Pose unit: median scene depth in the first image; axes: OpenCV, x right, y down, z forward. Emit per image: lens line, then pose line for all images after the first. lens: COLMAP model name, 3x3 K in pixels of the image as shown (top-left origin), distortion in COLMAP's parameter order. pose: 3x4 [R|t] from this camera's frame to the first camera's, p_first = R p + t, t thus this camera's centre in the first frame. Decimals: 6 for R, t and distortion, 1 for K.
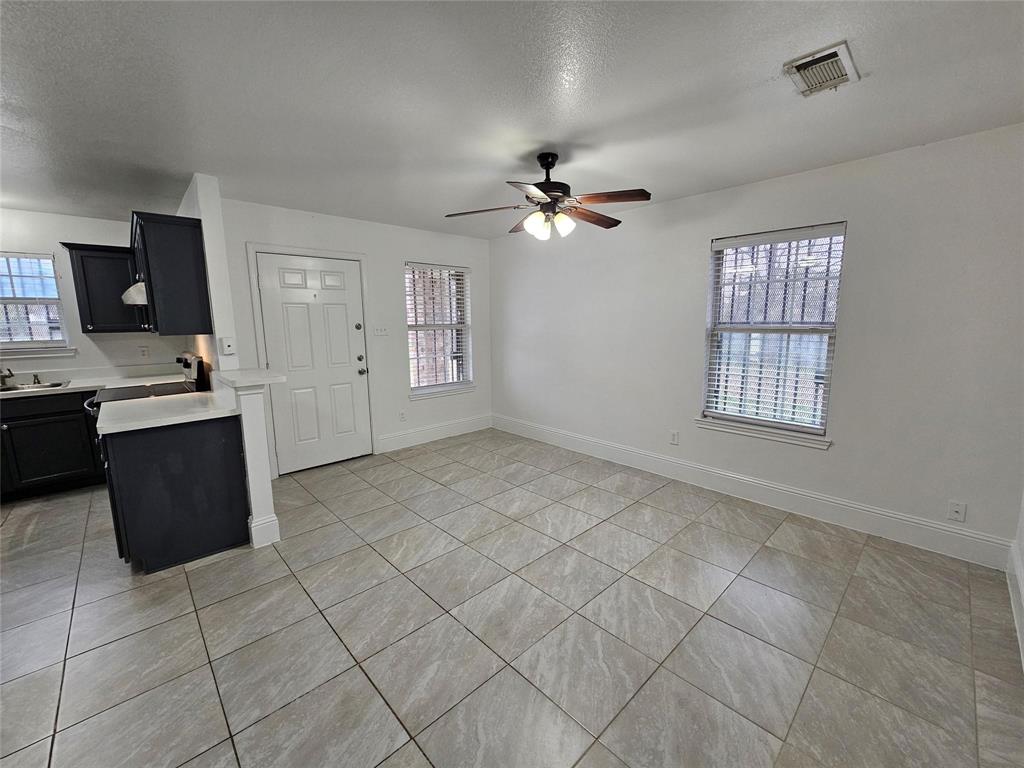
lens RADIAL K [[416.8, 0, 517.2], [0, 416.8, 382.7], [0, 0, 1]] dist [-0.001140, 0.000522]
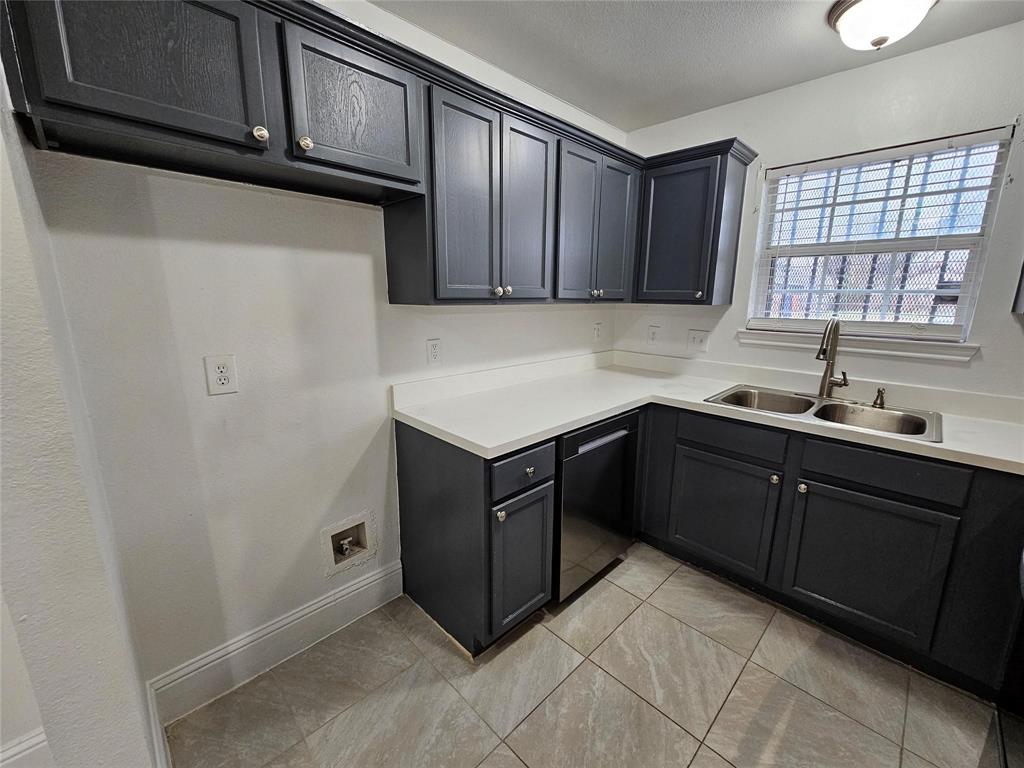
lens RADIAL K [[416.8, 0, 517.8], [0, 416.8, 383.6], [0, 0, 1]] dist [-0.001140, 0.000522]
pose [[0.025640, 0.219086, -0.975369, -0.663197], [-0.161228, 0.963823, 0.212254, -0.061946], [0.986584, 0.151814, 0.060035, 0.521072]]
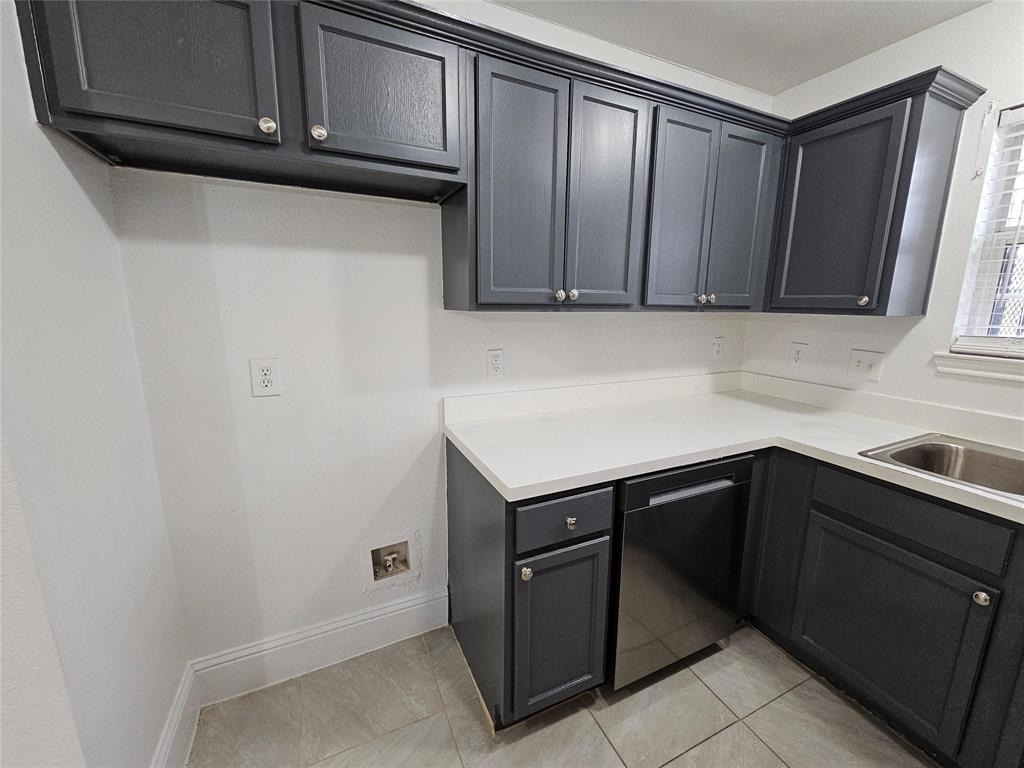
lens RADIAL K [[416.8, 0, 517.7], [0, 416.8, 381.4], [0, 0, 1]] dist [-0.001140, 0.000522]
pose [[-0.308129, 0.186727, -0.932840, -0.749684], [-0.153453, 0.957953, 0.242442, -0.070017], [0.938887, 0.217851, -0.266519, 0.593448]]
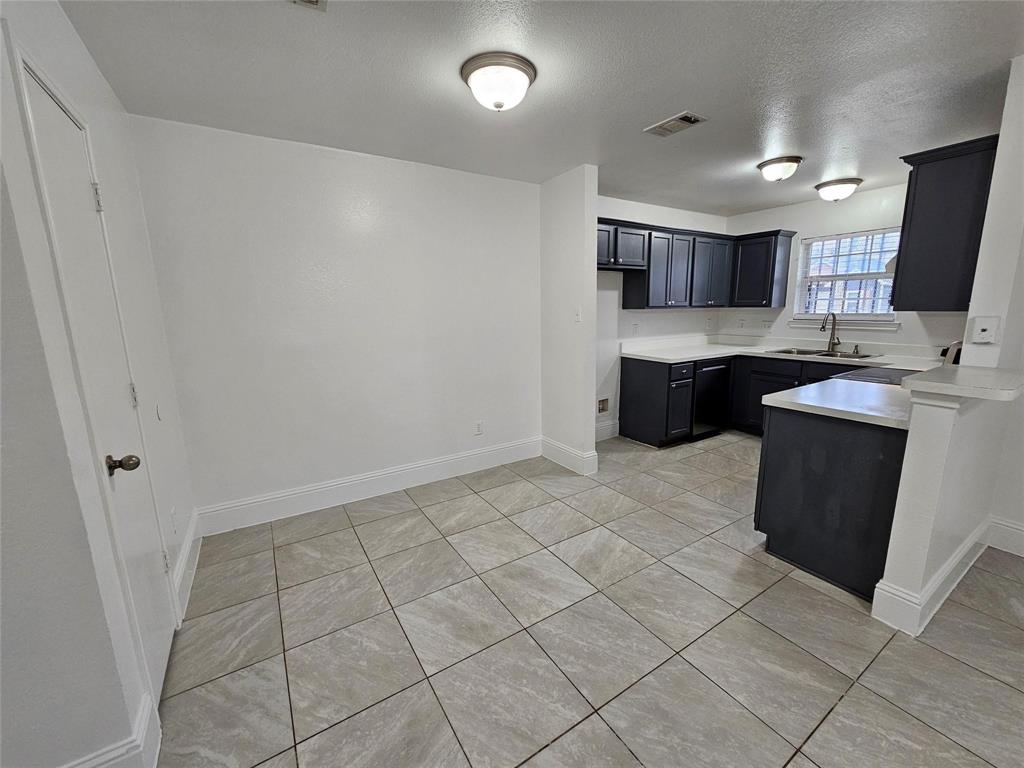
lens RADIAL K [[416.8, 0, 517.8], [0, 416.8, 382.0], [0, 0, 1]] dist [-0.001140, 0.000522]
pose [[-0.187028, 0.189322, -0.963939, 0.064255], [-0.134080, 0.967151, 0.215967, -0.041793], [0.973161, 0.169637, -0.155500, 0.327595]]
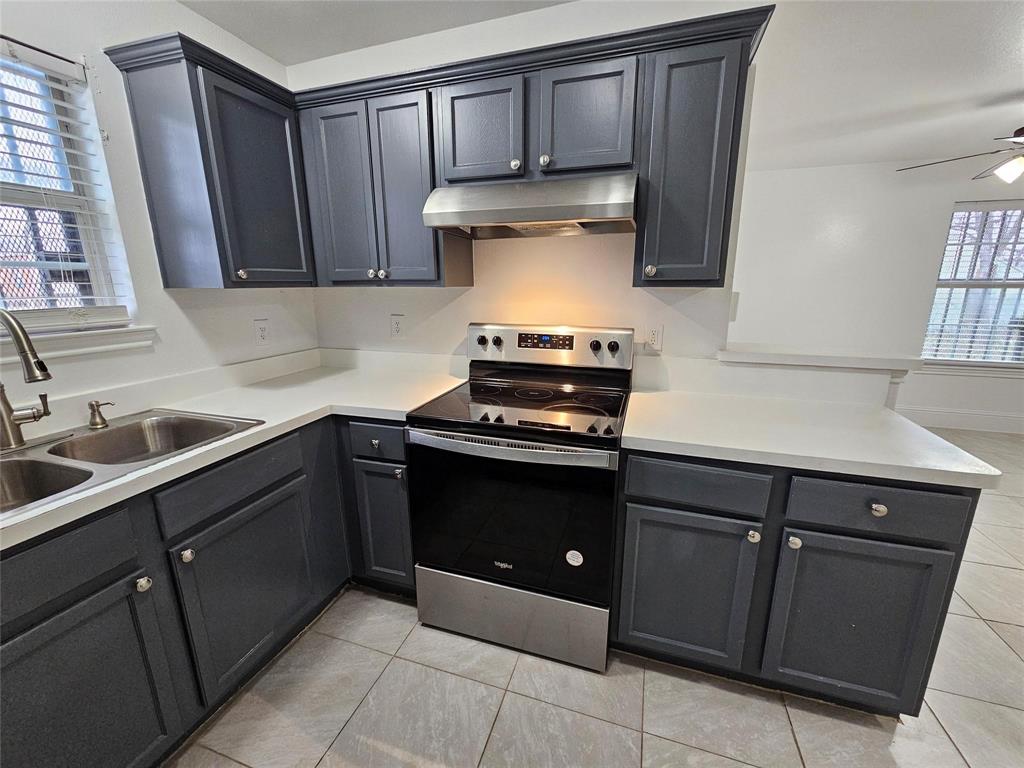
lens RADIAL K [[416.8, 0, 517.1], [0, 416.8, 382.1], [0, 0, 1]] dist [-0.001140, 0.000522]
pose [[0.875797, -0.104103, 0.471319, -0.993281], [0.066694, 0.993198, 0.095444, -0.046810], [-0.478049, -0.052155, 0.876783, 0.499225]]
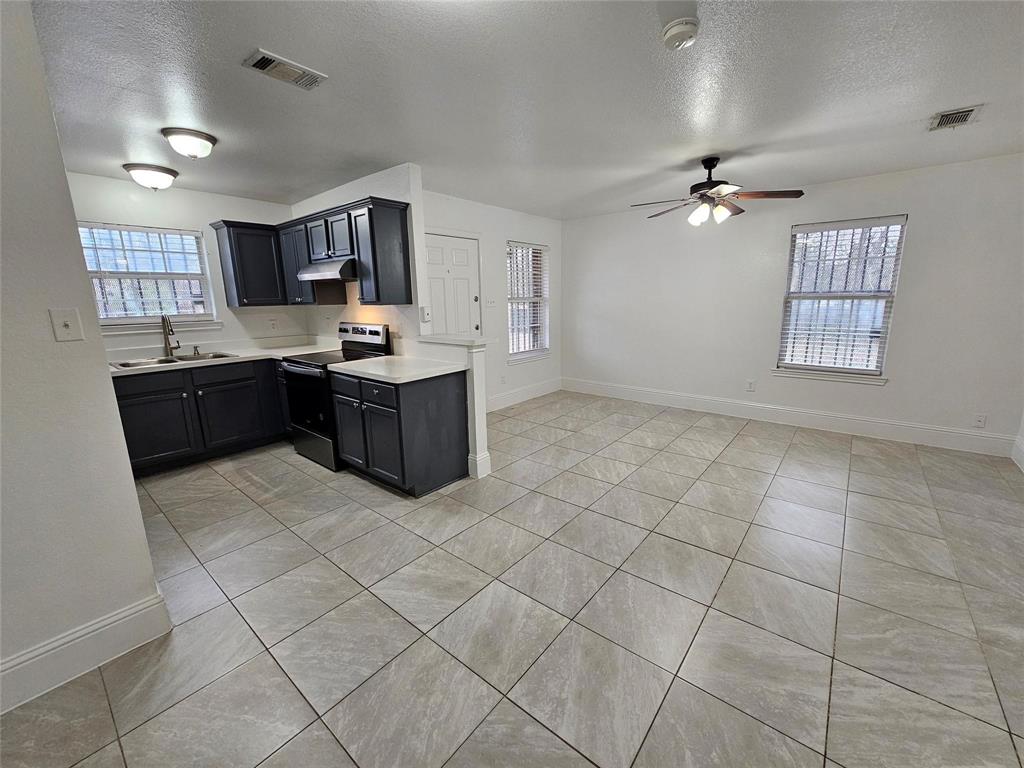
lens RADIAL K [[416.8, 0, 517.3], [0, 416.8, 382.7], [0, 0, 1]] dist [-0.001140, 0.000522]
pose [[0.992210, -0.032660, 0.120218, -0.469118], [0.026518, 0.998277, 0.052341, 0.038862], [-0.121720, -0.048745, 0.991367, -0.155455]]
